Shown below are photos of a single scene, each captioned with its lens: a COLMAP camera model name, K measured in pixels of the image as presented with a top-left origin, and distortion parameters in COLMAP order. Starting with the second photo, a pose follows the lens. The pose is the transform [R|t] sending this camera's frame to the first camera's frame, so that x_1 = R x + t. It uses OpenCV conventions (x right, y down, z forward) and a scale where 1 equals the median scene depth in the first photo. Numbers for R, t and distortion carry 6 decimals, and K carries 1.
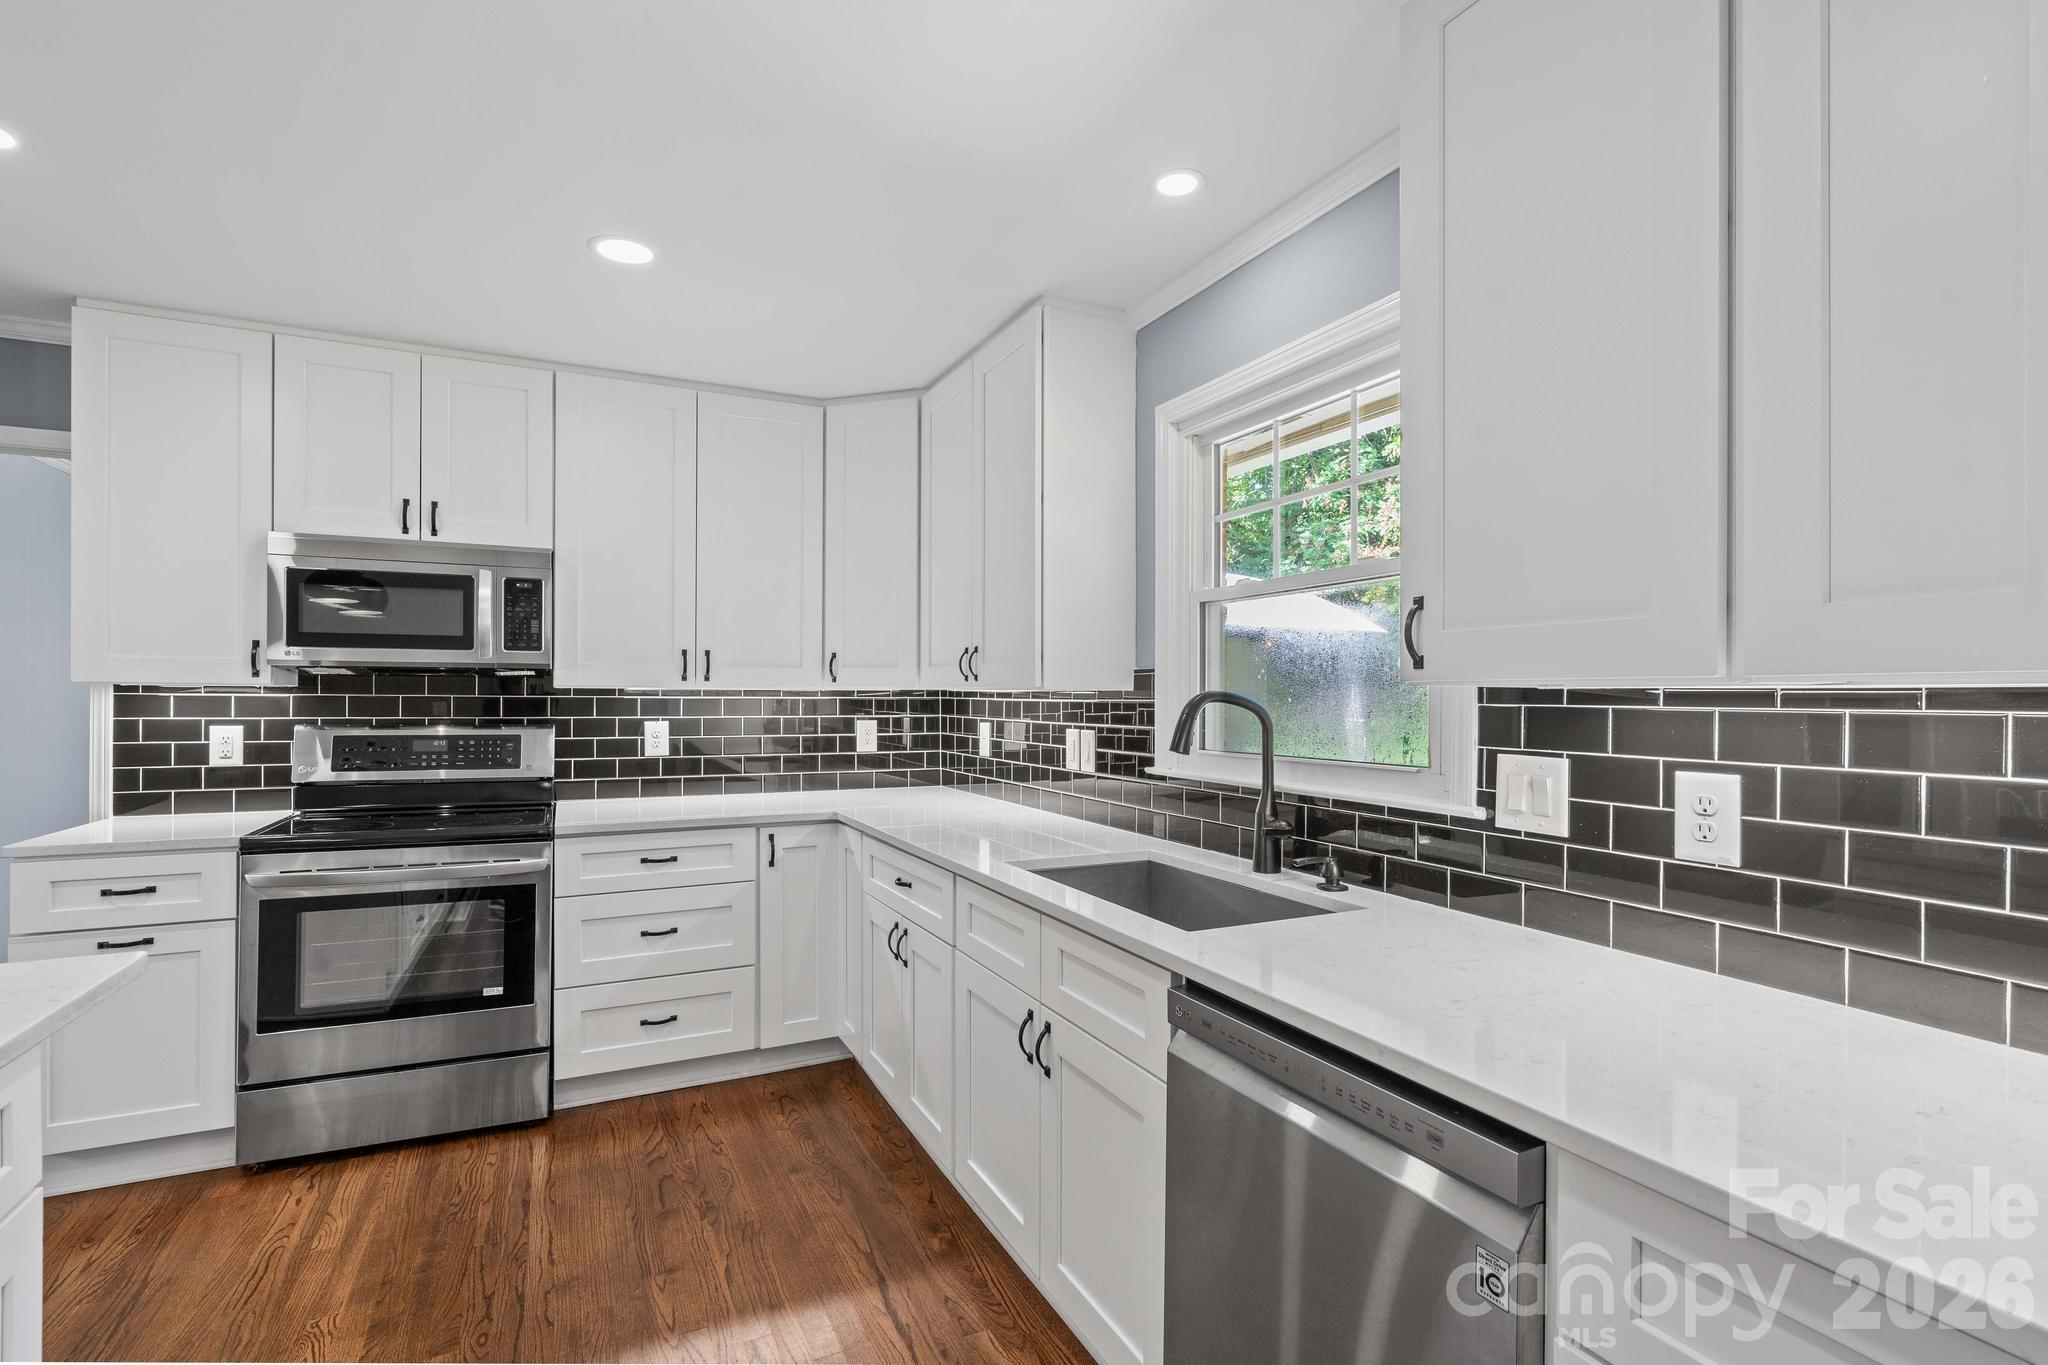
lens RADIAL K [[949.7, 0, 1022.6], [0, 949.7, 698.9], [0, 0, 1]] dist [-0.002076, -0.000243]
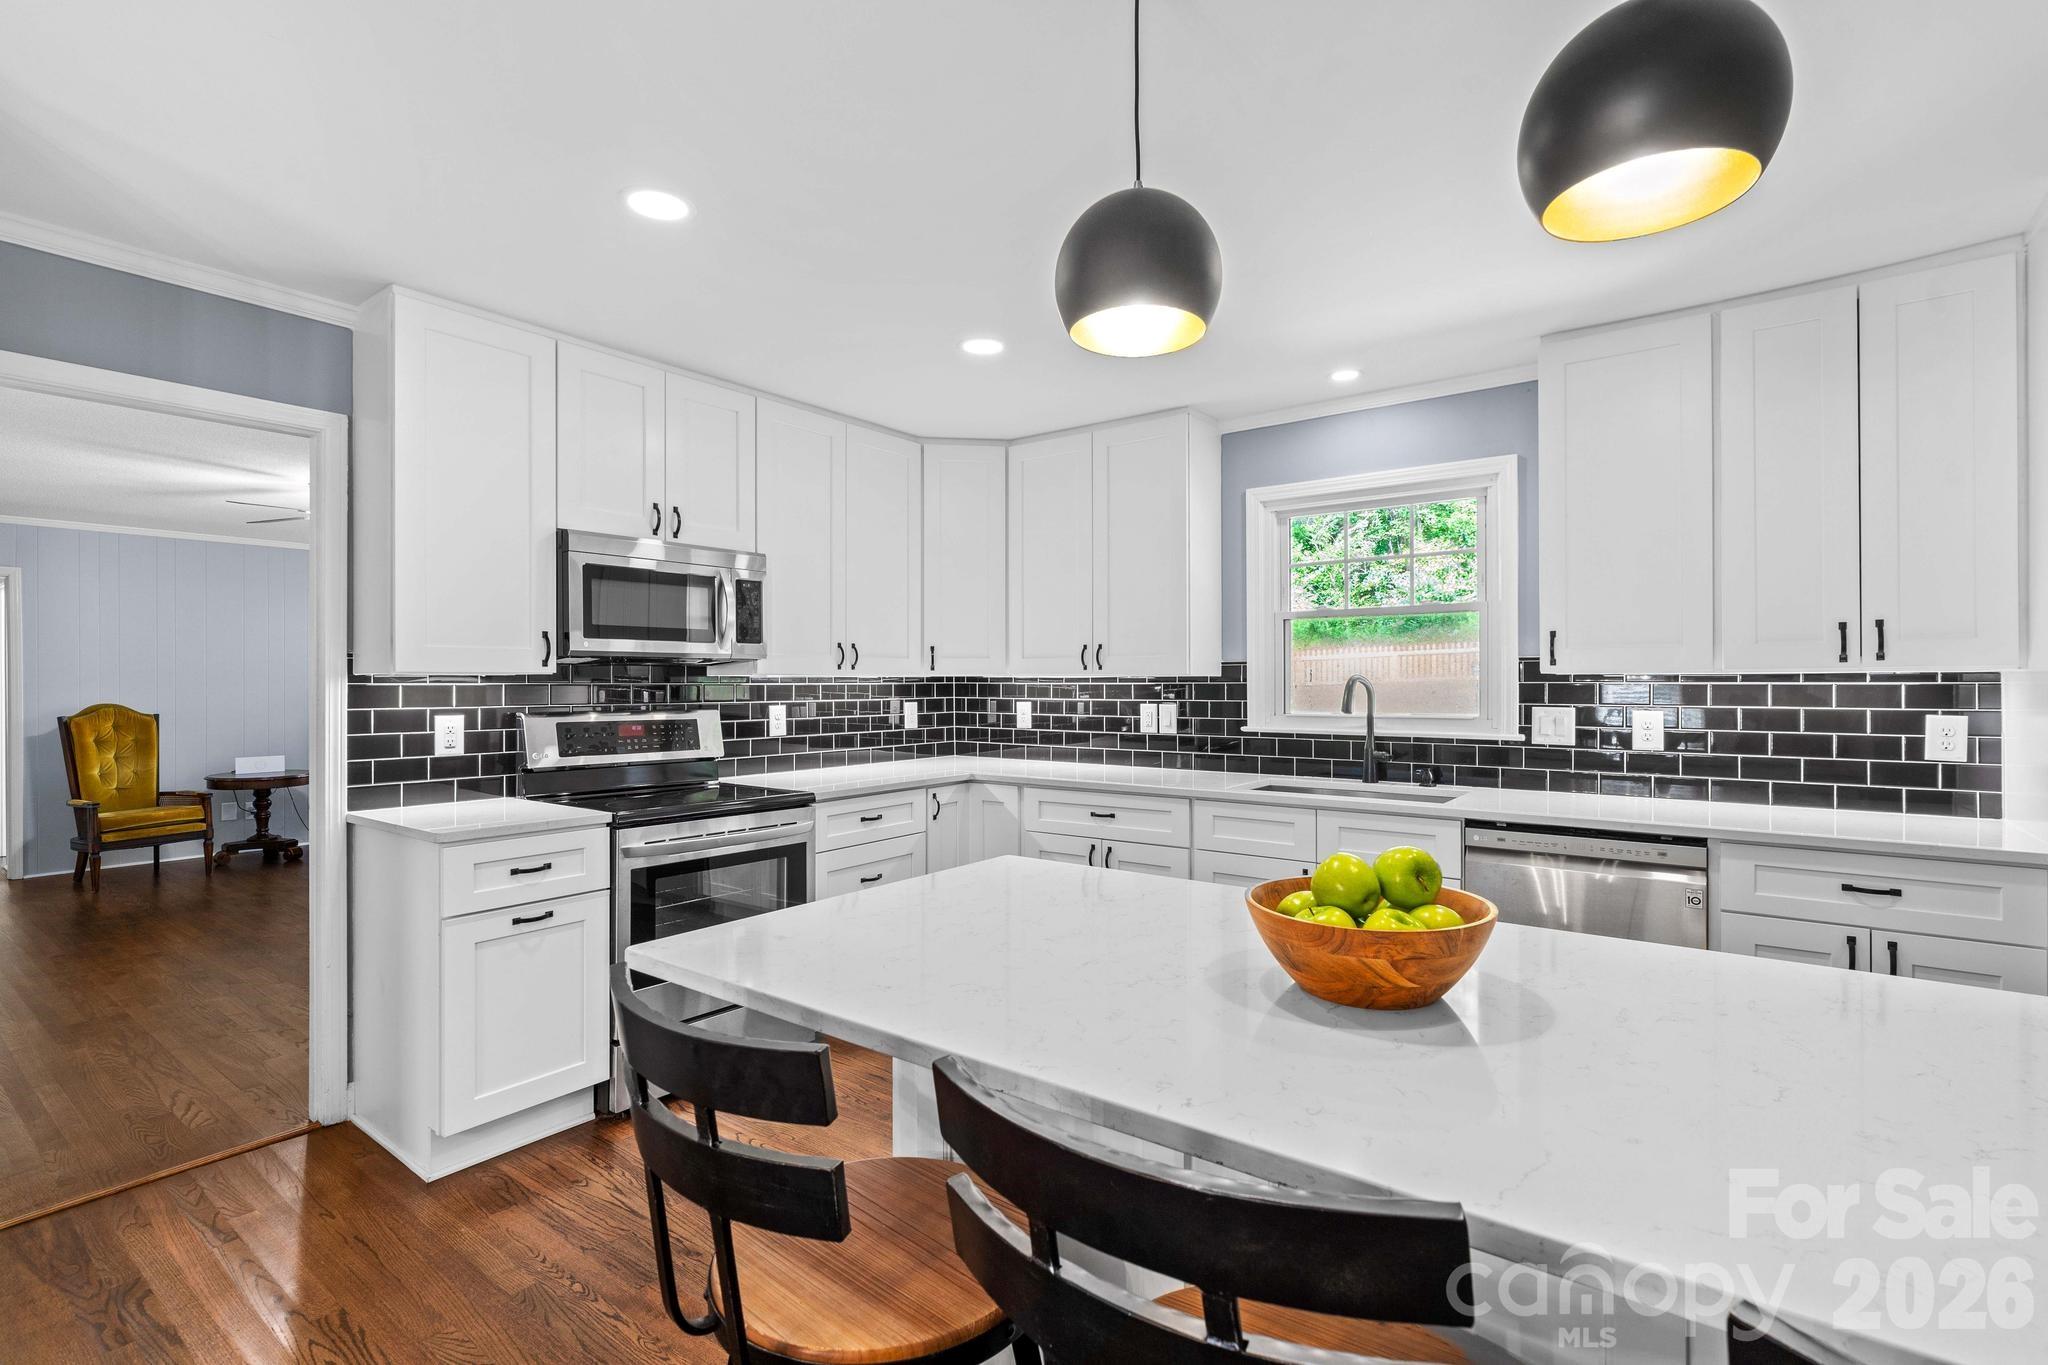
lens RADIAL K [[949.4, 0, 1024.0], [0, 949.4, 682.5], [0, 0, 1]] dist [0.000122, -0.000339]
pose [[0.891505, -0.007512, 0.452948, -0.767392], [0.008064, 0.999967, 0.000711, -0.002151], [-0.452938, 0.003019, 0.891537, -0.167059]]
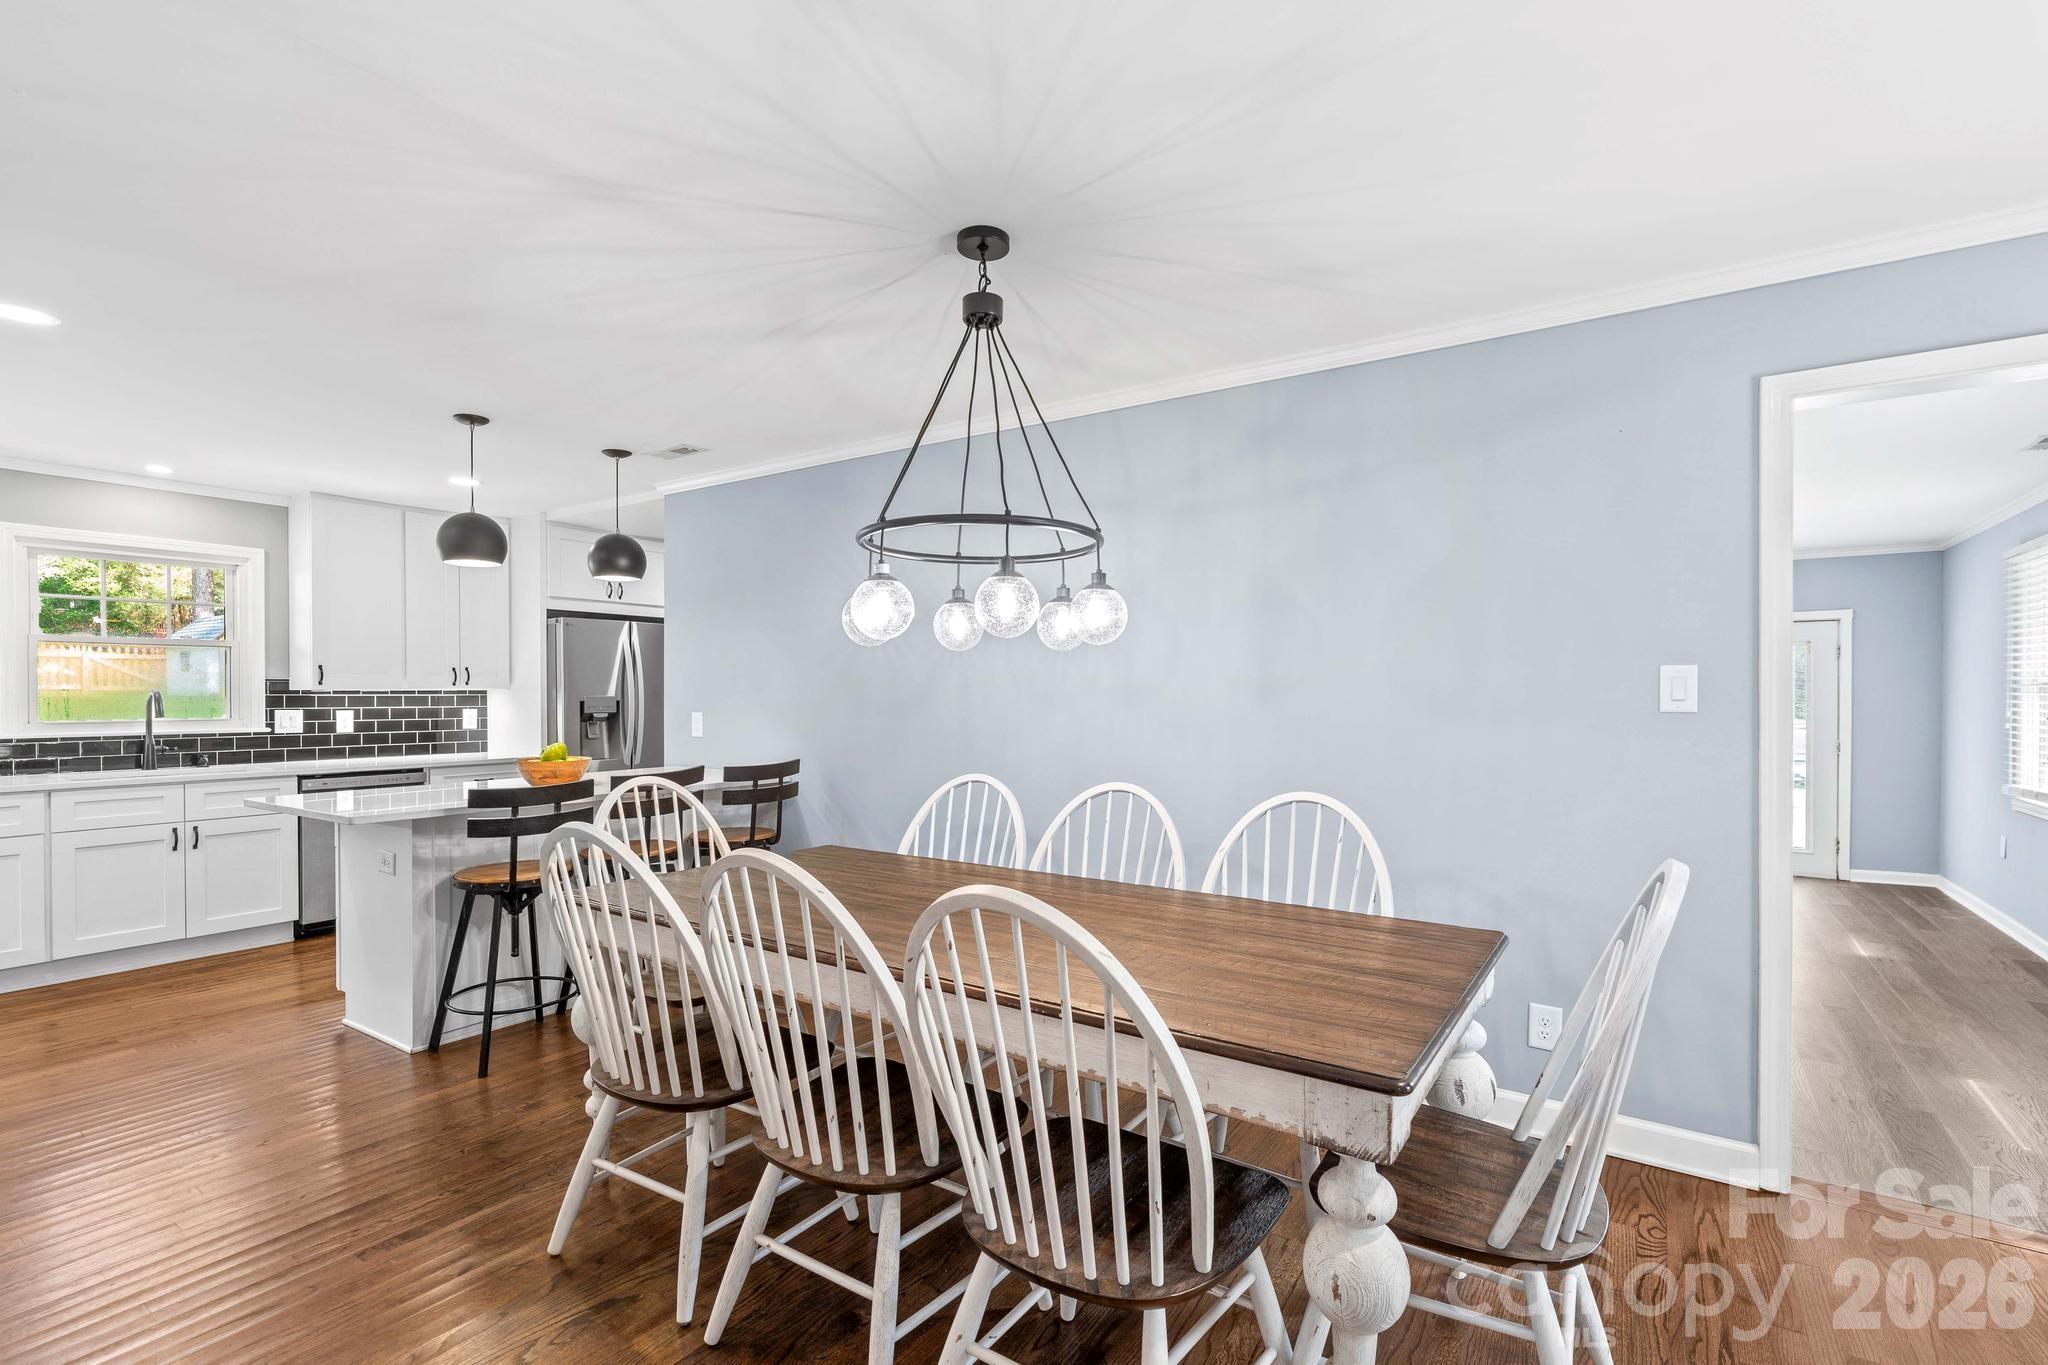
lens RADIAL K [[936.5, 0, 1006.2], [0, 936.5, 701.7], [0, 0, 1]] dist [0.001104, 0.000398]
pose [[-0.489790, -0.013150, 0.871741, -1.942924], [0.000560, 0.999881, 0.015398, -0.009927], [-0.871840, 0.008030, -0.489725, 0.228144]]
